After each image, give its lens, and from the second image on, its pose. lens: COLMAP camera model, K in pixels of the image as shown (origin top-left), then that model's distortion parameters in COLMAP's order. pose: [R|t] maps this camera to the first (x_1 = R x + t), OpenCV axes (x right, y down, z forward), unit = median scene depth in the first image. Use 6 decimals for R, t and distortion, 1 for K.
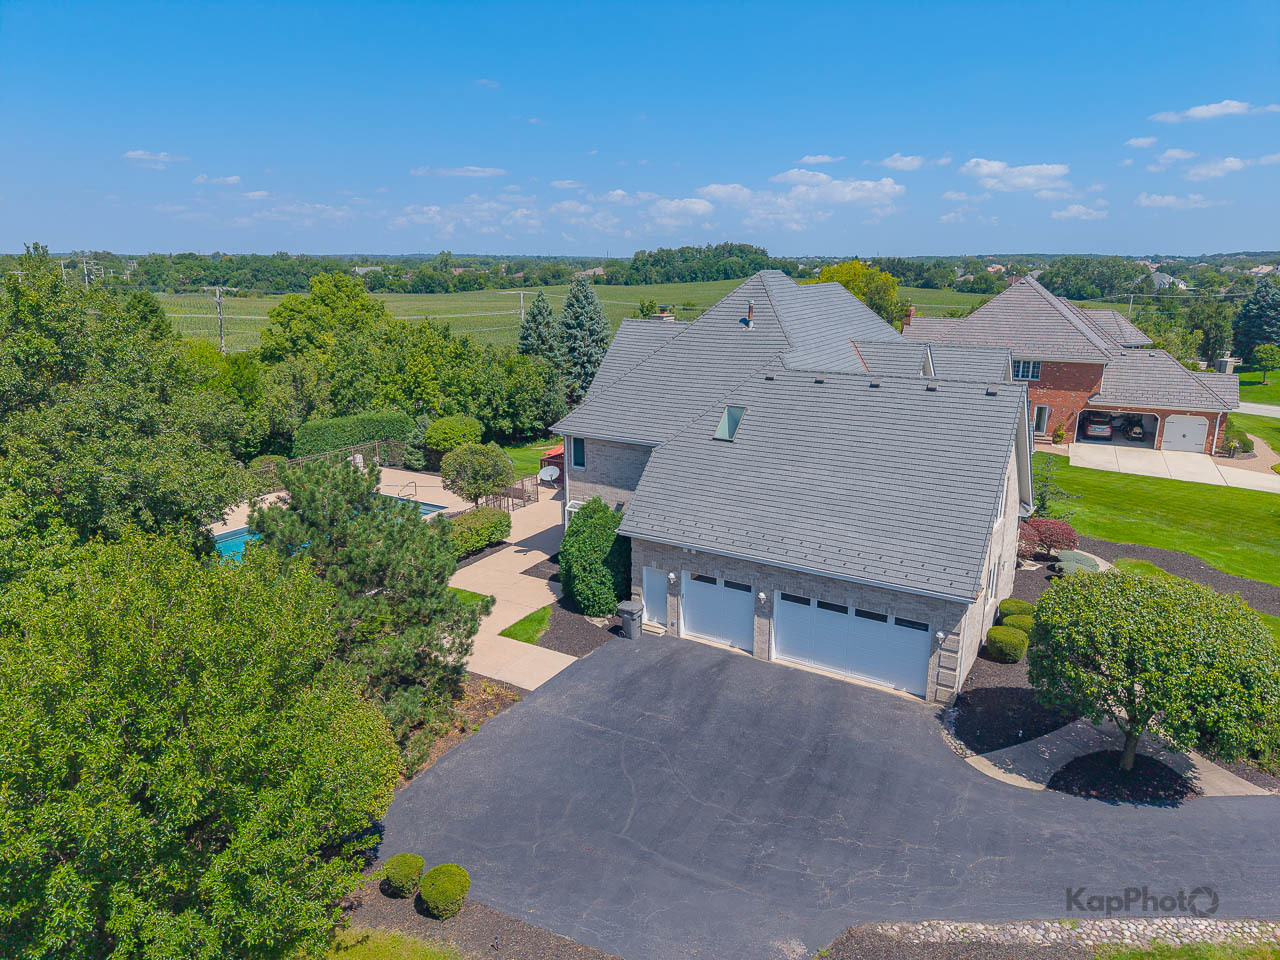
lens RADIAL K [[857.5, 0, 640.0], [0, 857.5, 480.0], [0, 0, 1]] dist [0.043129, -0.045838]
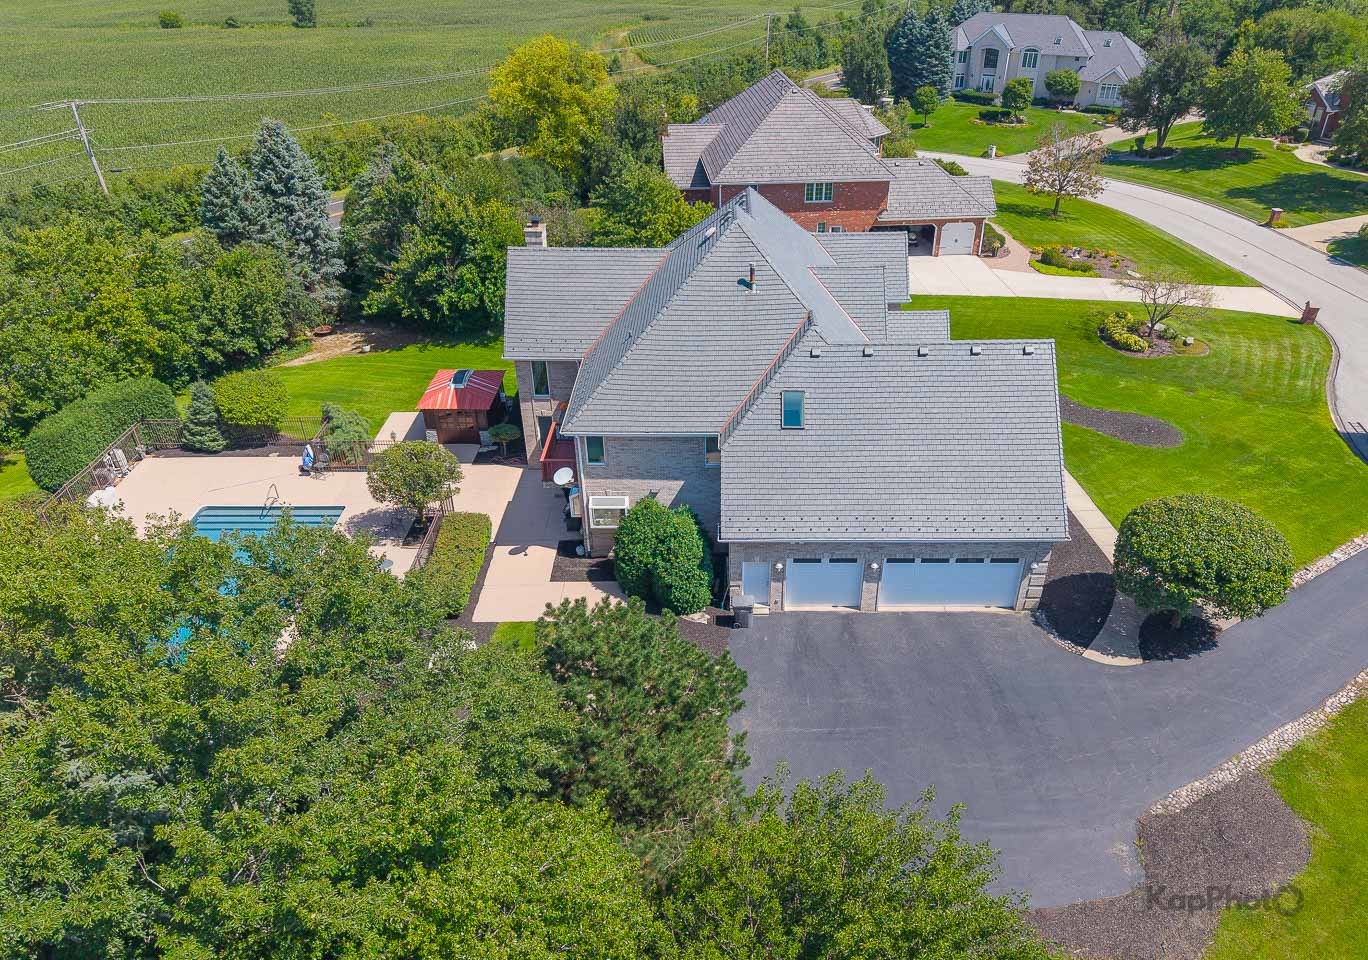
lens RADIAL K [[948.7, 0, 684.2], [0, 948.7, 542.7], [0, 0, 1]] dist [0.052565, -0.084267]
pose [[0.859885, -0.315728, 0.401141, -0.433648], [0.164918, 0.915474, 0.367028, -0.302441], [-0.483115, -0.249447, 0.839271, 0.050116]]
